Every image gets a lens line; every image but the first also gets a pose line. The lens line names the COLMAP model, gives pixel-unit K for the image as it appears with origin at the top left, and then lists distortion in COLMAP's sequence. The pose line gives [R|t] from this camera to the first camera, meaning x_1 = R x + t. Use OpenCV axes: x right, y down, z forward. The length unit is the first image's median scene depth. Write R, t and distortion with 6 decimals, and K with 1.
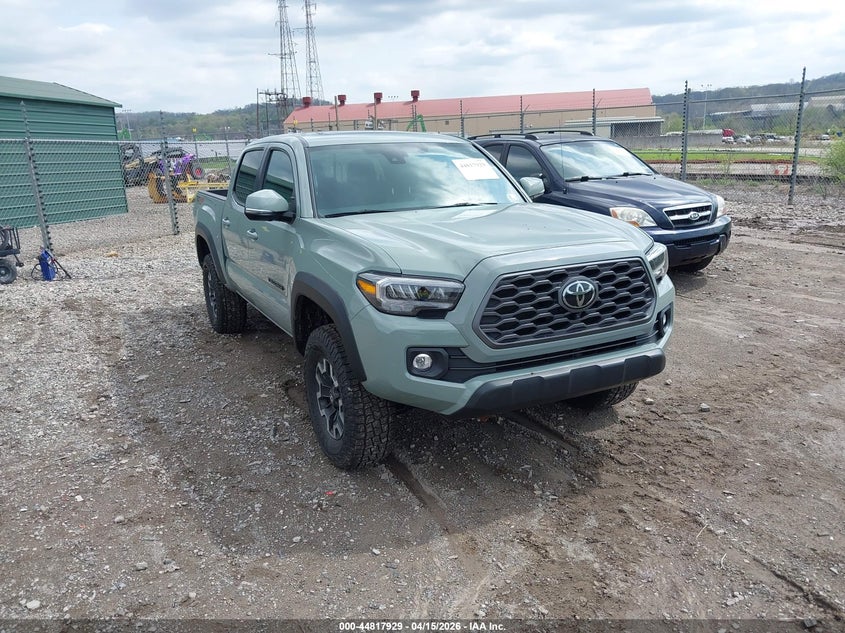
lens RADIAL K [[698.1, 0, 422.5], [0, 698.1, 316.5], [0, 0, 1]] dist [-0.010174, 0.001578]
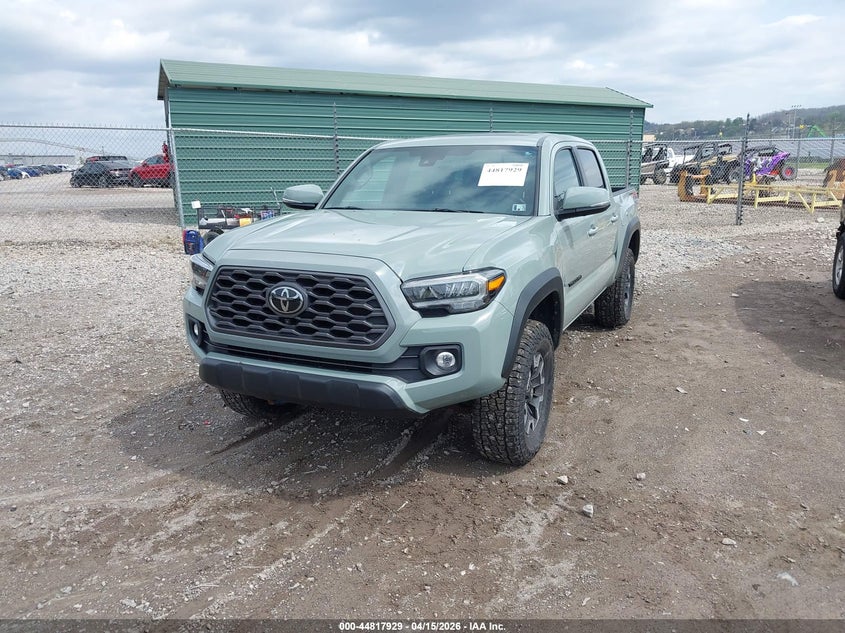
lens RADIAL K [[698.1, 0, 422.5], [0, 698.1, 316.5], [0, 0, 1]] dist [-0.010174, 0.001578]
pose [[0.601643, 0.196547, -0.774206, 1.071128], [-0.192580, 0.976354, 0.098210, -0.138055], [0.775202, 0.090009, 0.625268, 0.501854]]
